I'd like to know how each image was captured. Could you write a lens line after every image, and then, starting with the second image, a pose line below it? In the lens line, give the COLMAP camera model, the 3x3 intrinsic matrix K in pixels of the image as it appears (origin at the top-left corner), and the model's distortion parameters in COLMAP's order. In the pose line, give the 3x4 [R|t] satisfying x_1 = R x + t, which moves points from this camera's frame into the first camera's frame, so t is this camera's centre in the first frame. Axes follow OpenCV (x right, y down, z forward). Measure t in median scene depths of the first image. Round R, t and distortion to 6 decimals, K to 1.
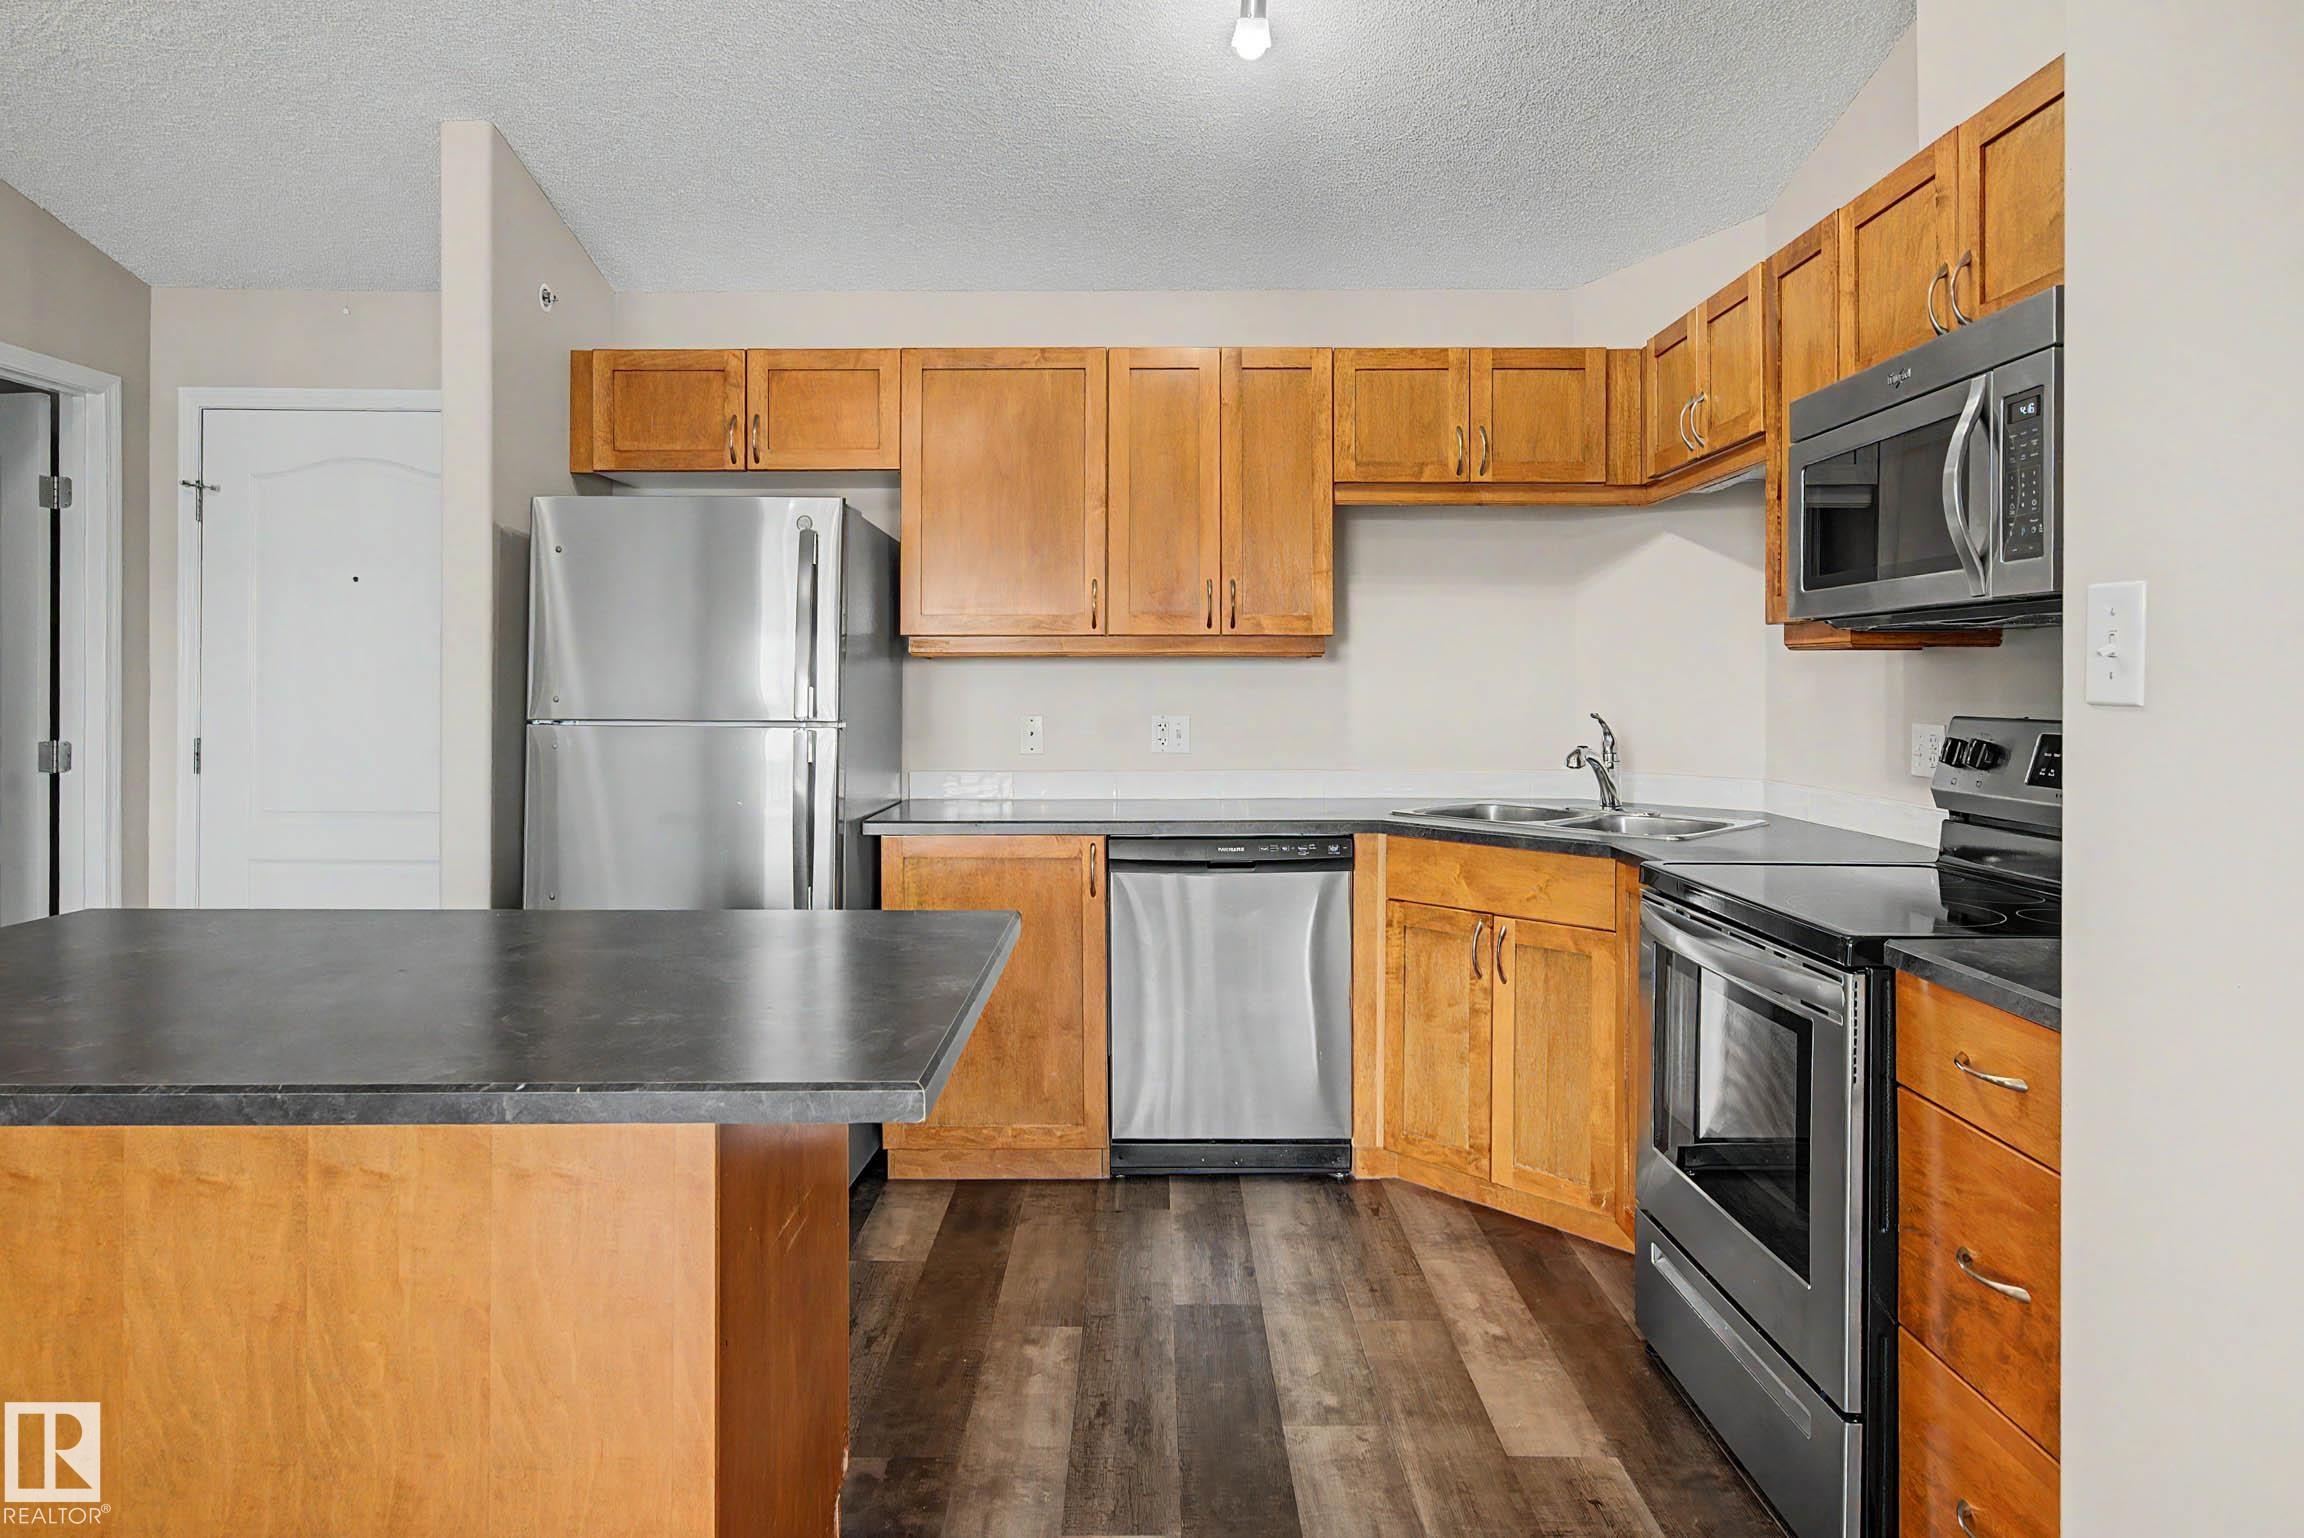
lens RADIAL K [[1331.0, 0, 1152.9], [0, 1331.0, 701.2], [0, 0, 1]] dist [-0.001198, -0.000027]
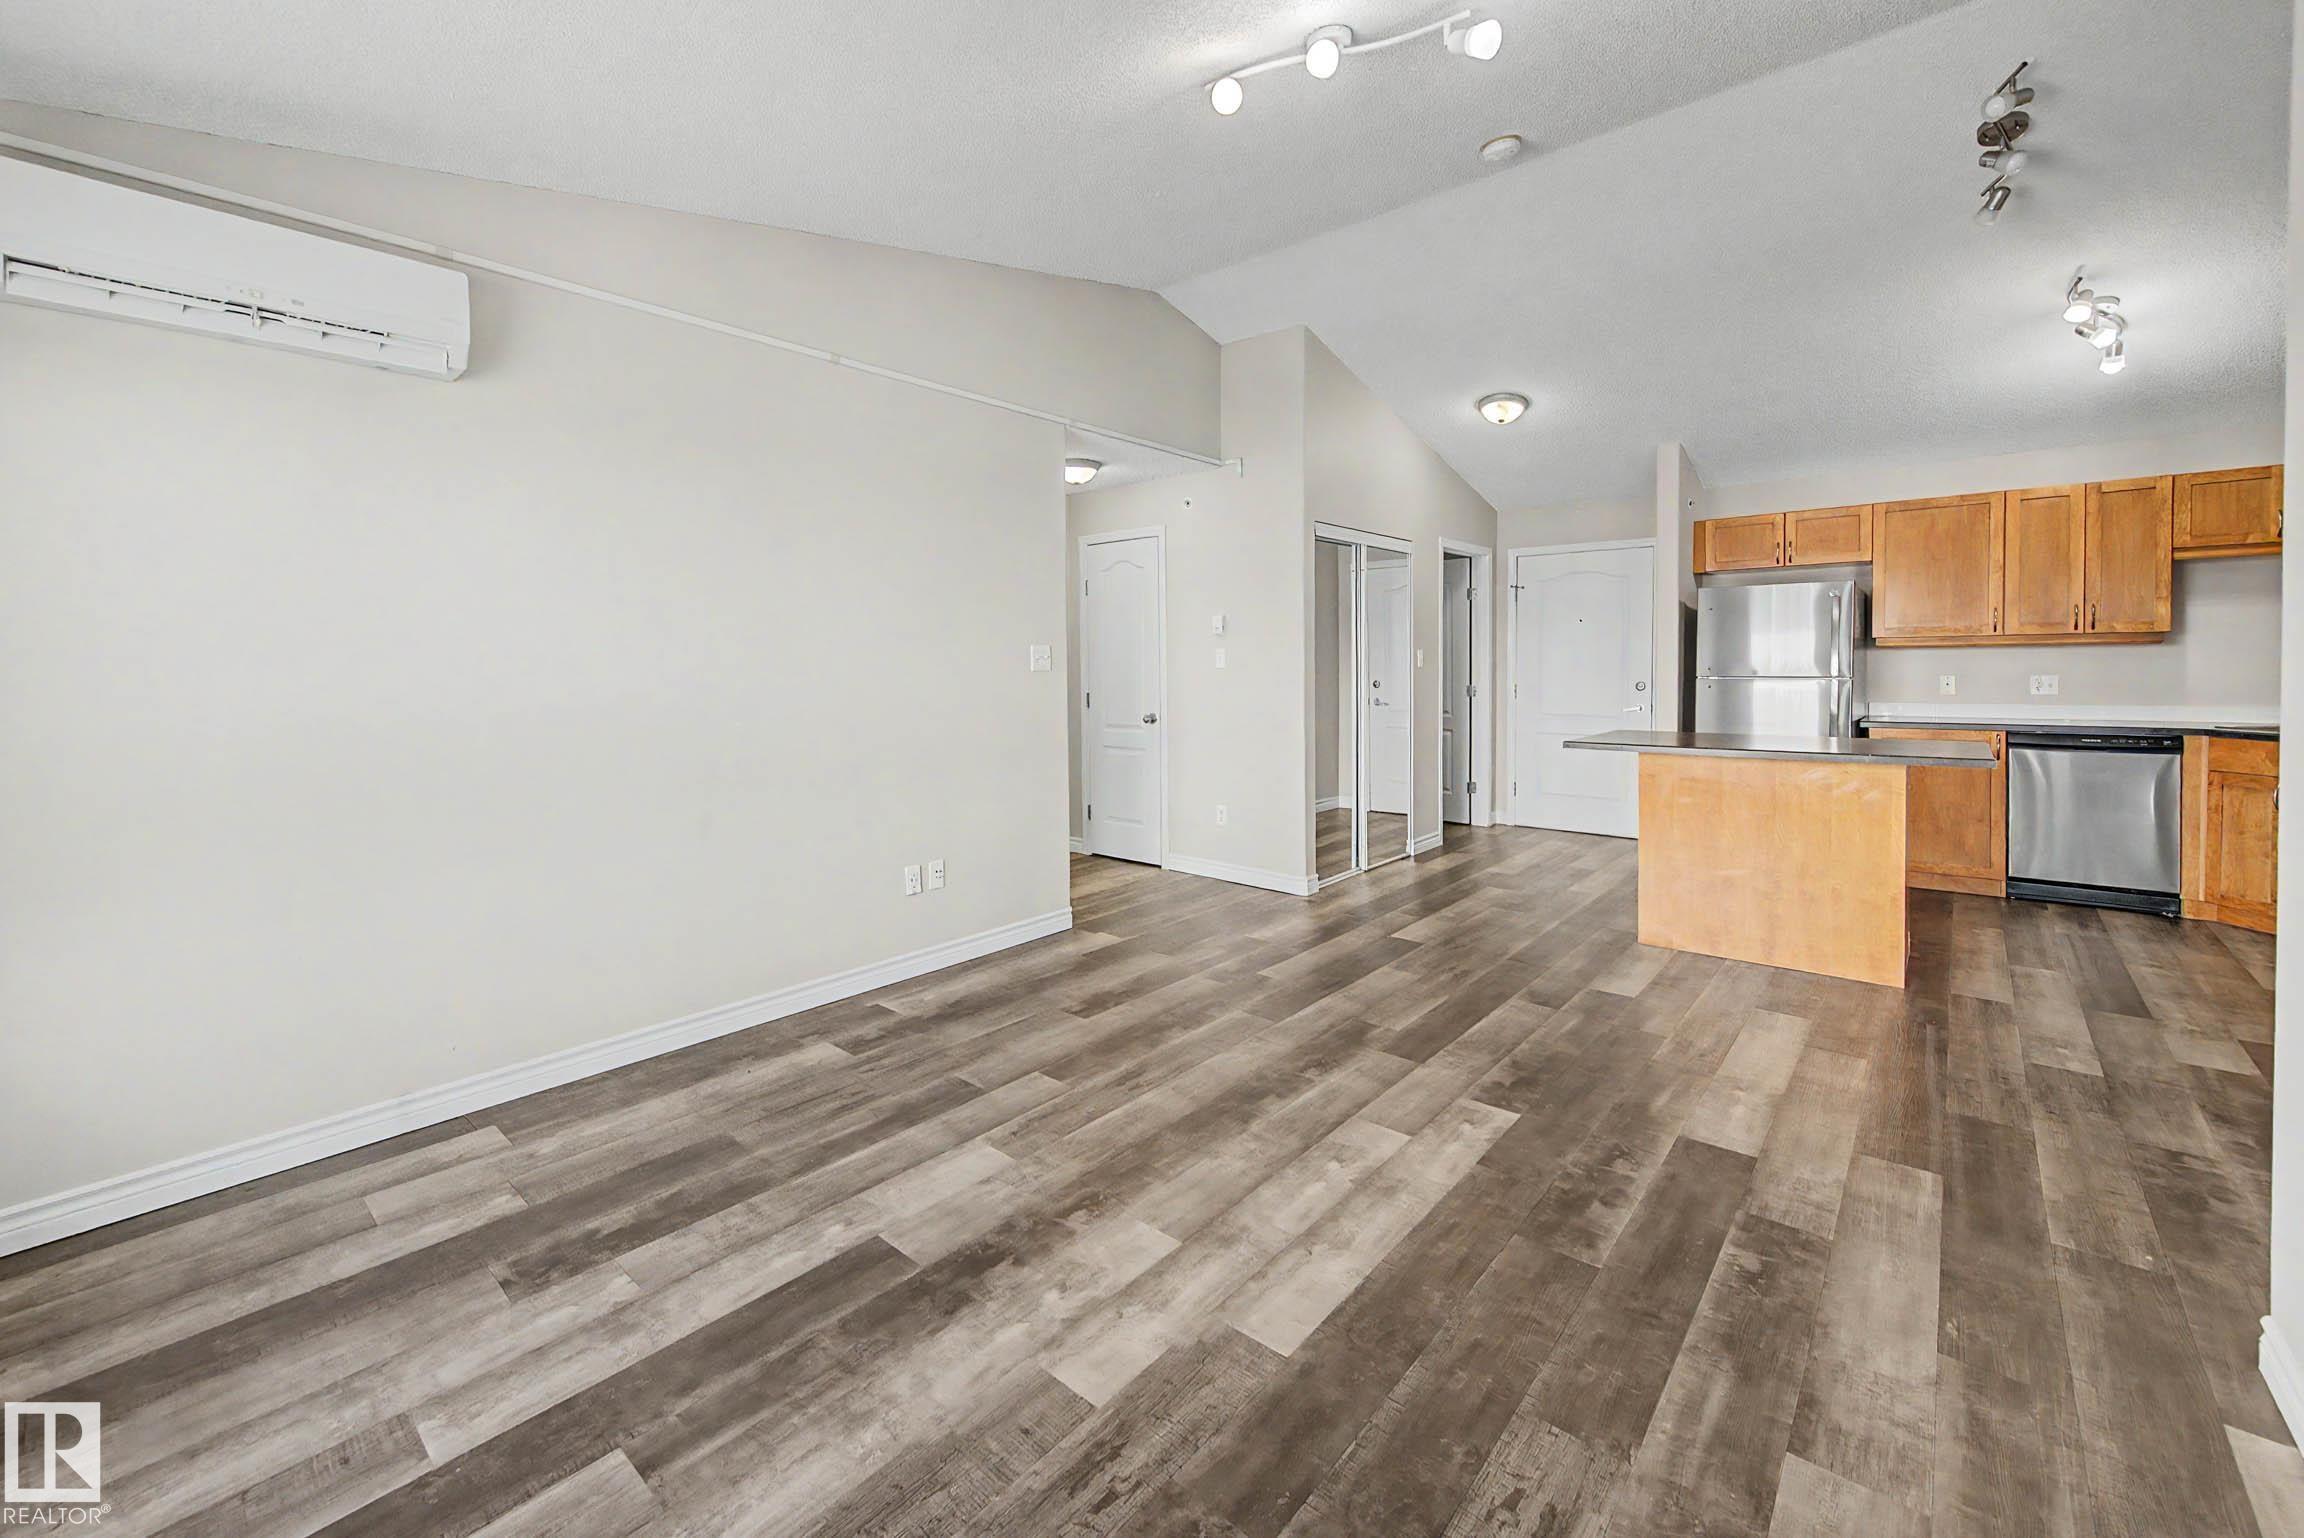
lens RADIAL K [[941.3, 0, 1125.6], [0, 941.3, 686.6], [0, 0, 1]] dist [0.001374, 0.000315]
pose [[0.746407, 0.006897, -0.665454, -0.077134], [0.005598, 0.999846, 0.016642, -0.002500], [0.665466, -0.016147, 0.746254, -0.959784]]
